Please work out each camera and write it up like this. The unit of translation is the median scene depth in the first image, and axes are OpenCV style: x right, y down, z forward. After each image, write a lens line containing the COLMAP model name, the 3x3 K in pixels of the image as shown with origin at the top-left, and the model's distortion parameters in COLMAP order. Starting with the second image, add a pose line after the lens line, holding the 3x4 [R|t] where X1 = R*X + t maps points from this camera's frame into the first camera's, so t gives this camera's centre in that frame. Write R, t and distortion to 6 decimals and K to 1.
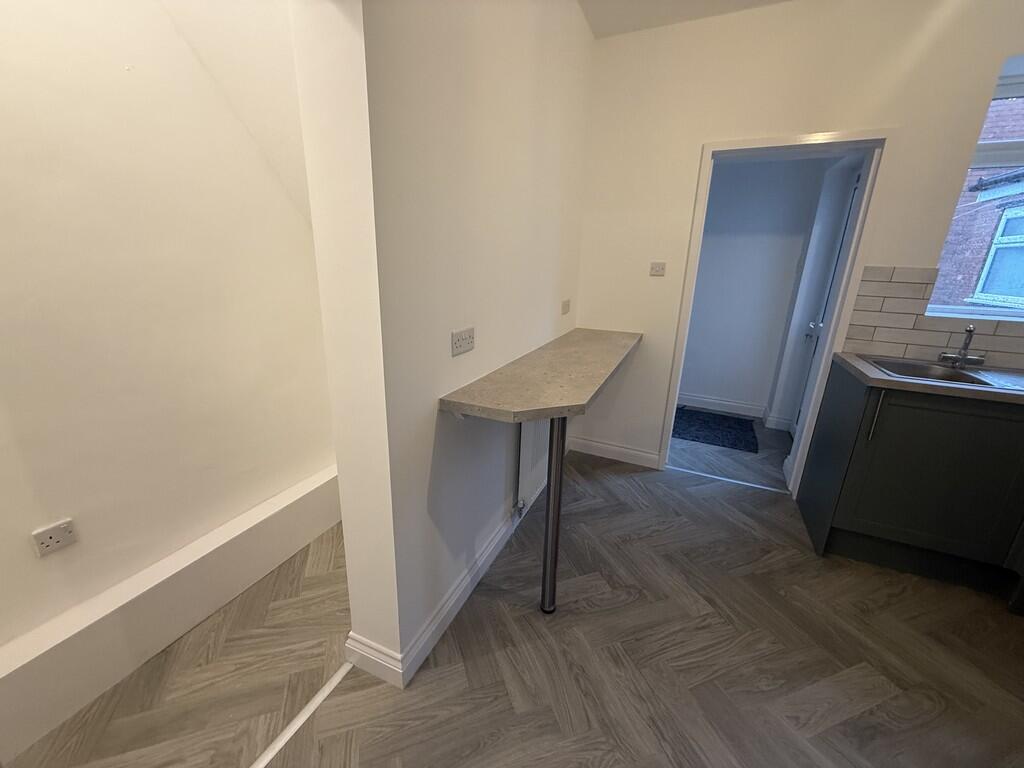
lens RADIAL K [[408.5, 0, 504.2], [0, 408.5, 380.4], [0, 0, 1]] dist [-0.003562, 0.000481]
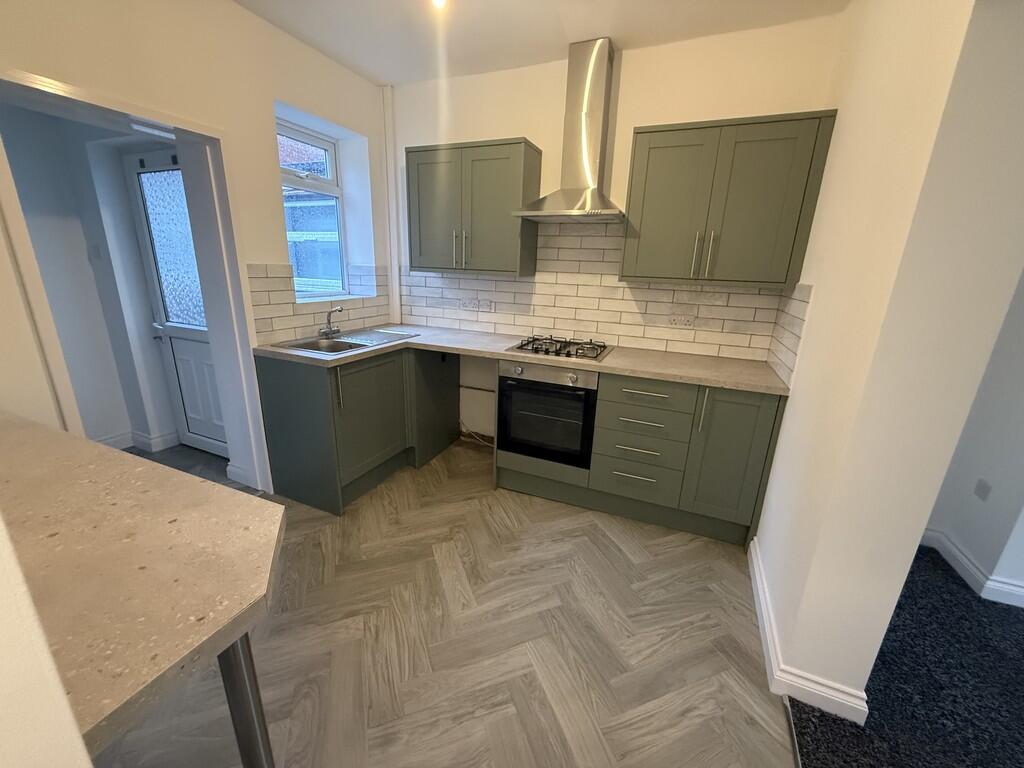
lens RADIAL K [[408.5, 0, 508.9], [0, 408.5, 383.7], [0, 0, 1]] dist [-0.003562, 0.000481]
pose [[-0.024329, -0.304222, 0.952291, -0.275643], [0.253663, 0.919519, 0.300233, -0.170980], [-0.966987, 0.248865, 0.054799, 0.446251]]
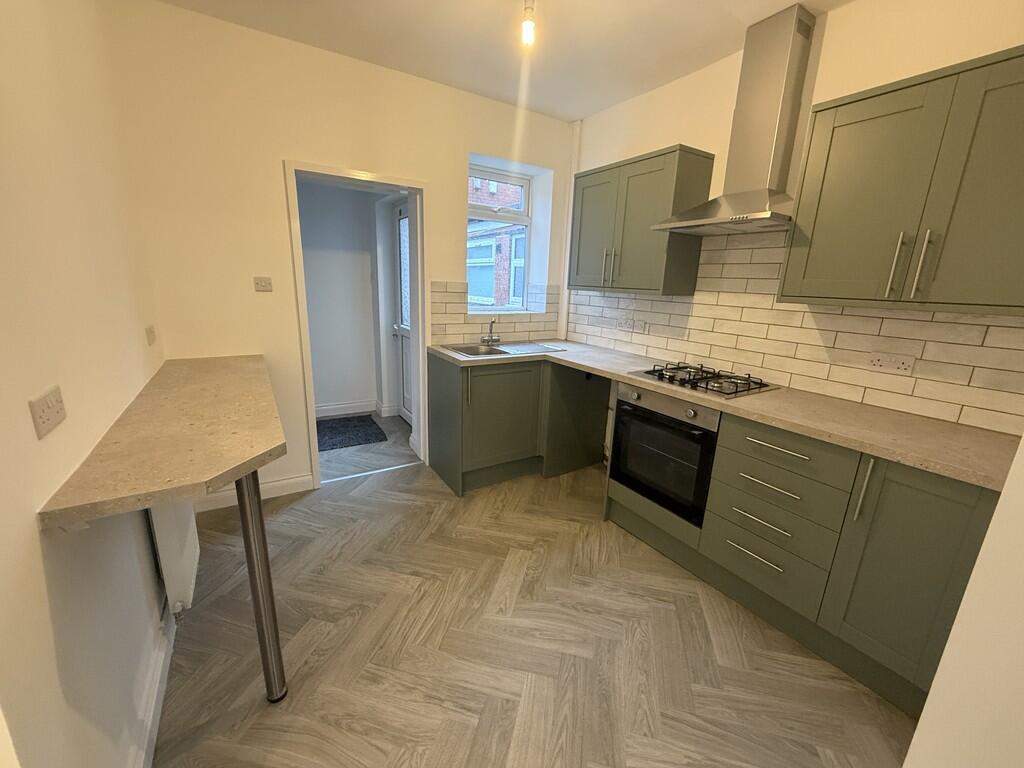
lens RADIAL K [[408.5, 0, 507.3], [0, 408.5, 382.9], [0, 0, 1]] dist [-0.003562, 0.000481]
pose [[0.549032, -0.206397, 0.809916, -0.176025], [0.217557, 0.970917, 0.099947, -0.039640], [-0.806990, 0.121329, 0.577968, 0.064725]]
